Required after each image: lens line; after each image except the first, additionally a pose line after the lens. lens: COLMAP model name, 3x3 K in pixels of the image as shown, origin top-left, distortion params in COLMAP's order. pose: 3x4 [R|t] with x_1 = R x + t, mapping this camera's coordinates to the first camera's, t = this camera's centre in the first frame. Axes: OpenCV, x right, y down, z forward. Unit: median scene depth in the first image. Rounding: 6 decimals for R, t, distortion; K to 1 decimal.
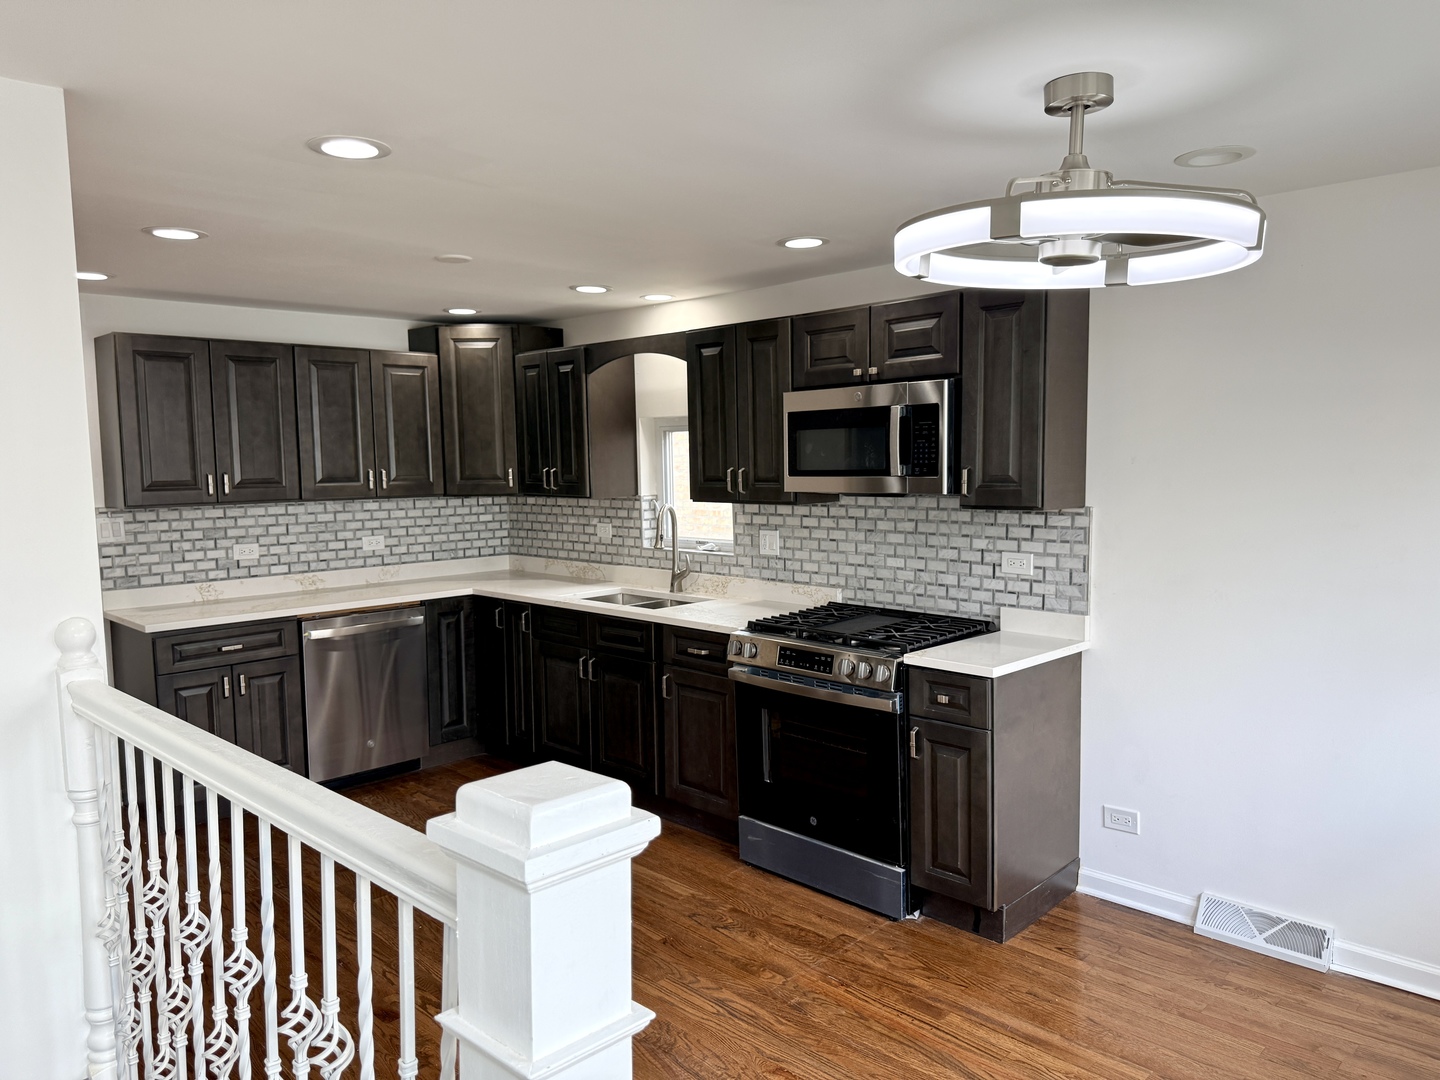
lens RADIAL K [[996.9, 0, 709.6], [0, 996.9, 535.1], [0, 0, 1]] dist [0.056734, -0.088263]
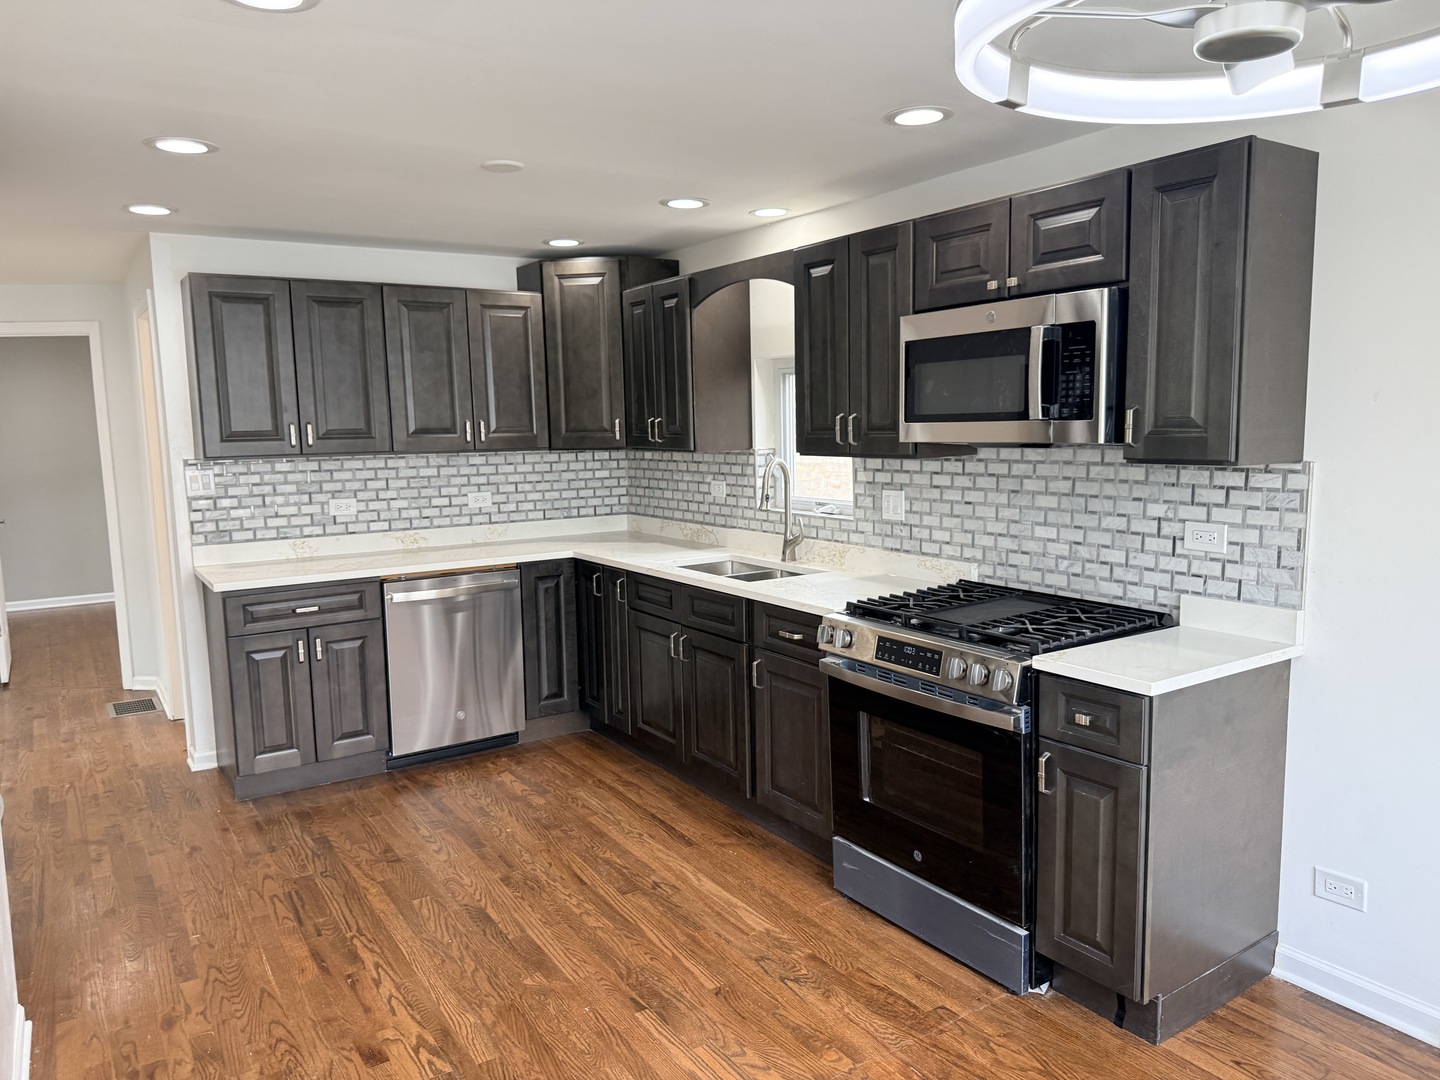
lens RADIAL K [[996.9, 0, 714.0], [0, 996.9, 539.0], [0, 0, 1]] dist [0.056734, -0.088263]
pose [[0.979646, 0.019803, -0.199753, 0.086045], [-0.010932, 0.998909, 0.045411, -0.000383], [0.200435, -0.042303, 0.978793, 0.169510]]
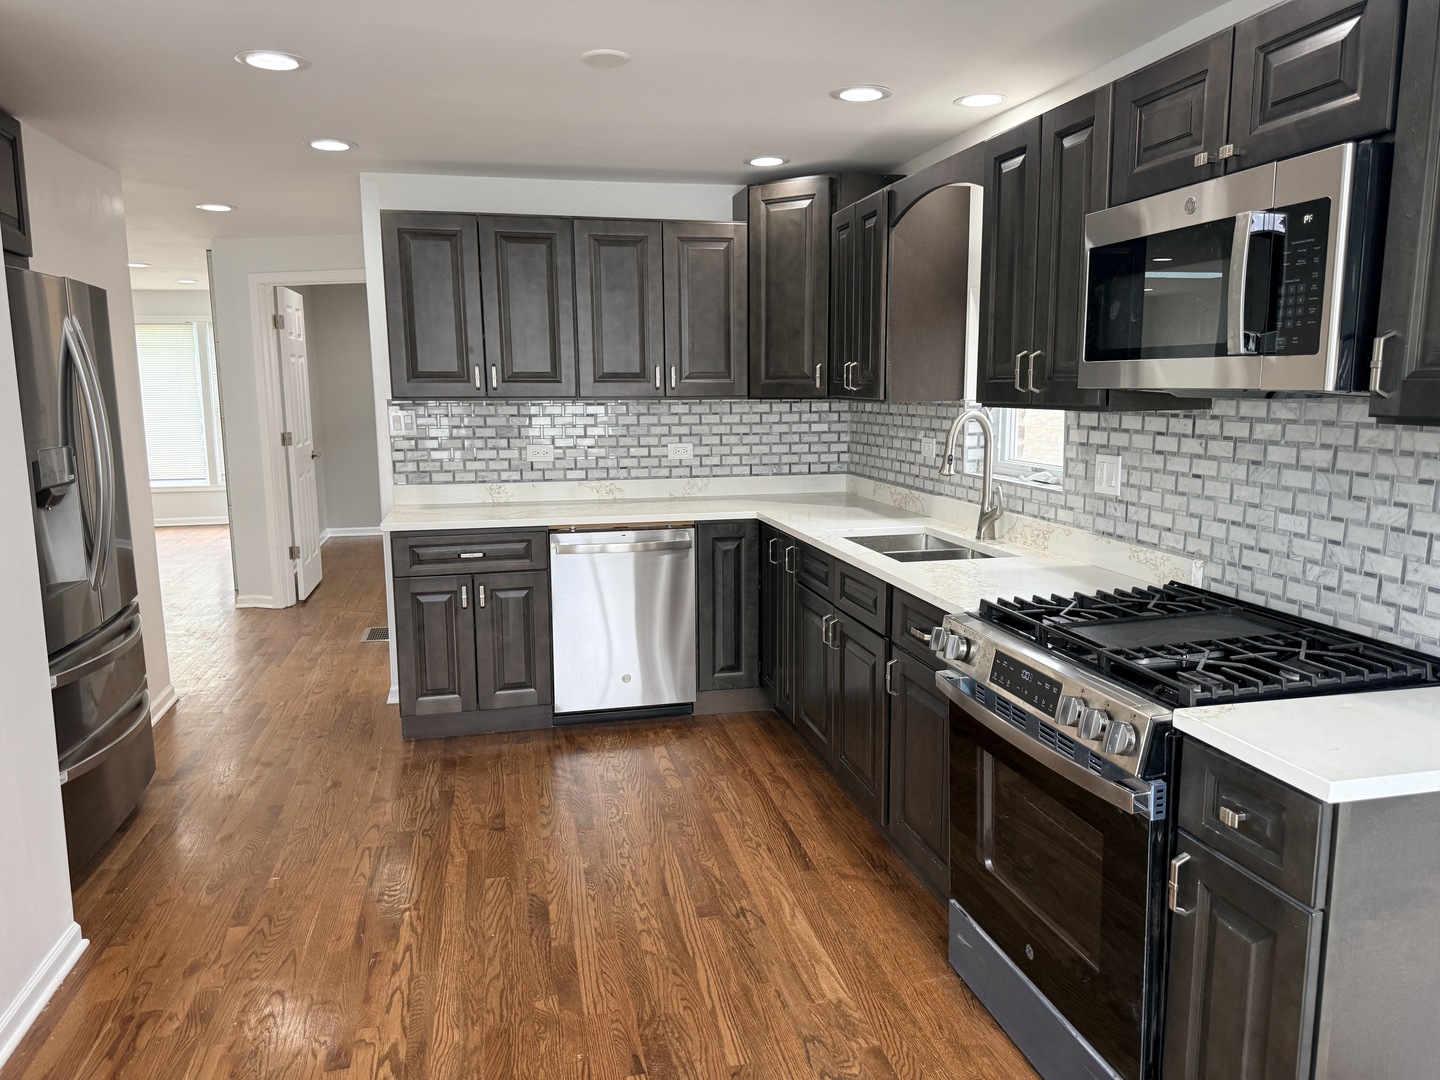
lens RADIAL K [[996.9, 0, 729.8], [0, 996.9, 534.8], [0, 0, 1]] dist [0.056734, -0.088263]
pose [[0.850579, 0.089033, -0.518255, 0.205490], [-0.047301, 0.994521, 0.093220, -0.003086], [0.523715, -0.054777, 0.850131, 0.364025]]
